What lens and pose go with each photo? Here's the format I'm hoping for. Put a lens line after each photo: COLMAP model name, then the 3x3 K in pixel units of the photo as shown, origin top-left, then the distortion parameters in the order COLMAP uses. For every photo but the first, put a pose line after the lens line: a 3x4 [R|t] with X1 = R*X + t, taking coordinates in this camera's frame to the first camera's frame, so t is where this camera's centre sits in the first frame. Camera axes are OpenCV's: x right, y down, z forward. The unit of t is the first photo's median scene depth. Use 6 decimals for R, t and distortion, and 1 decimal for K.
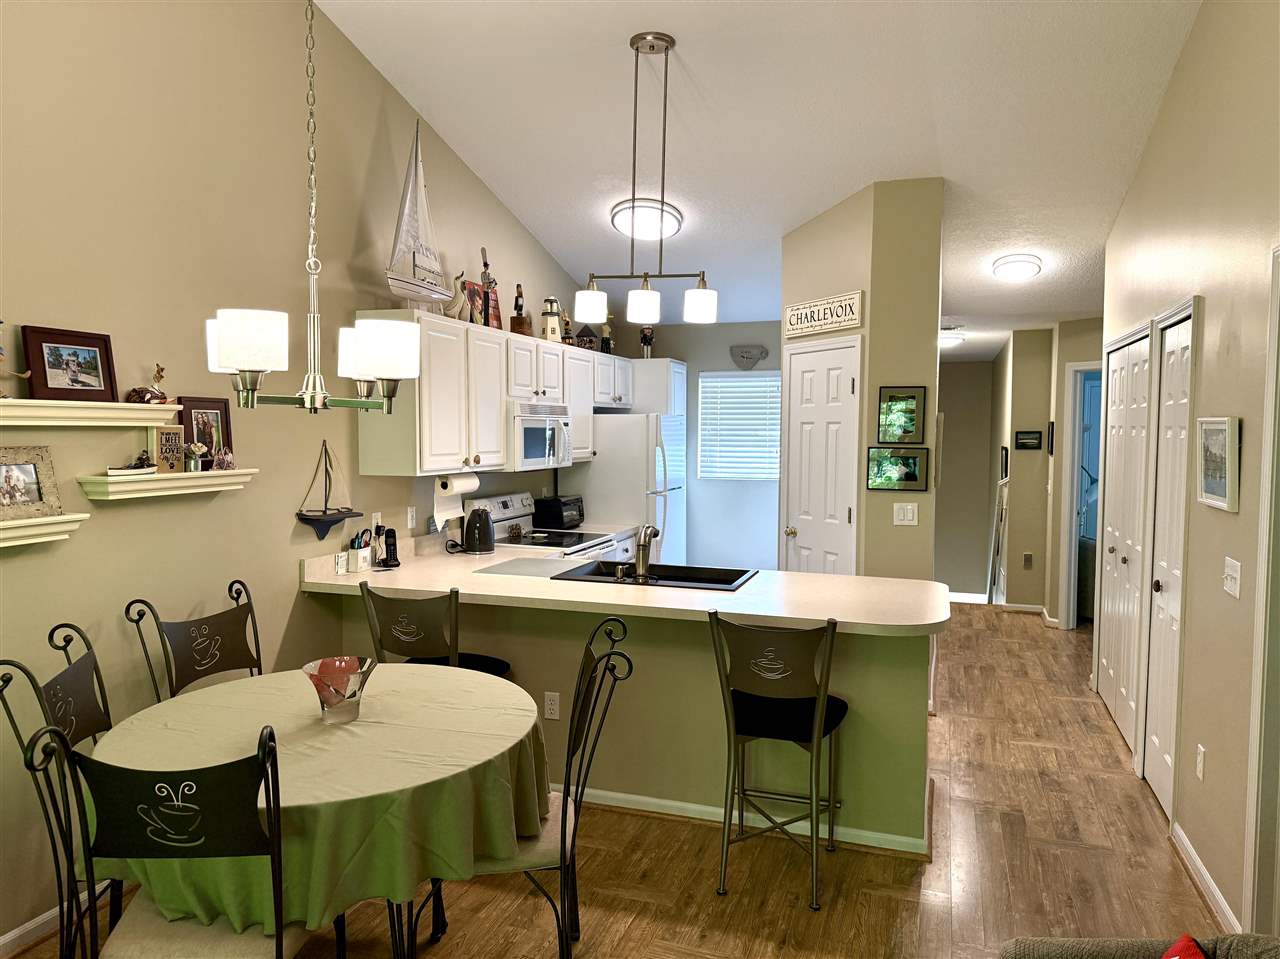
lens RADIAL K [[898.6, 0, 644.1], [0, 898.6, 480.4], [0, 0, 1]] dist [0.160923, -0.251308]
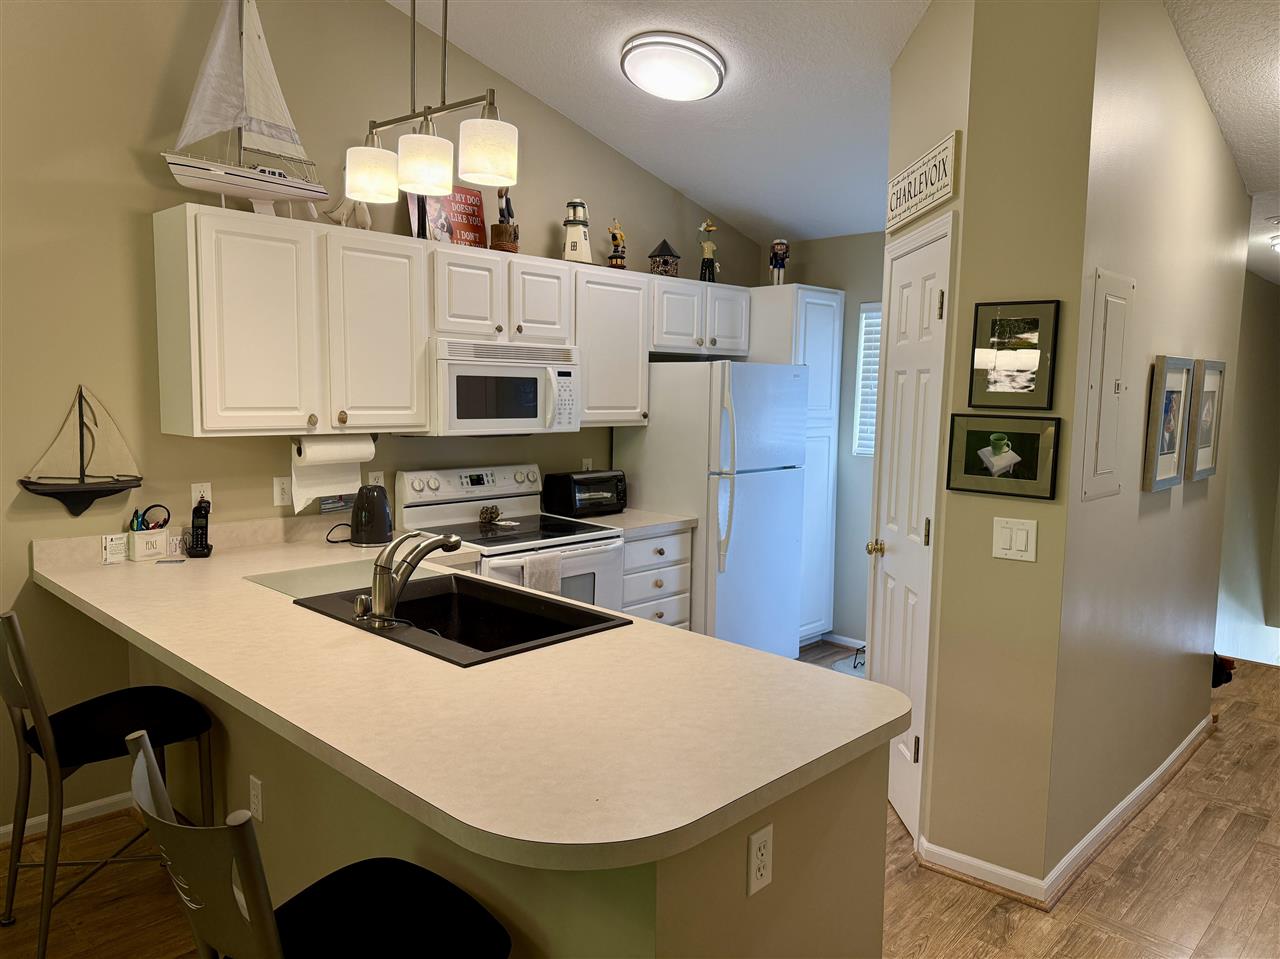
lens RADIAL K [[898.6, 0, 644.1], [0, 898.6, 480.4], [0, 0, 1]] dist [0.160923, -0.251308]
pose [[0.901516, 0.056014, -0.429106, 0.301360], [-0.038394, 0.998030, 0.049617, -0.015660], [0.431040, -0.028255, 0.901890, 0.385542]]
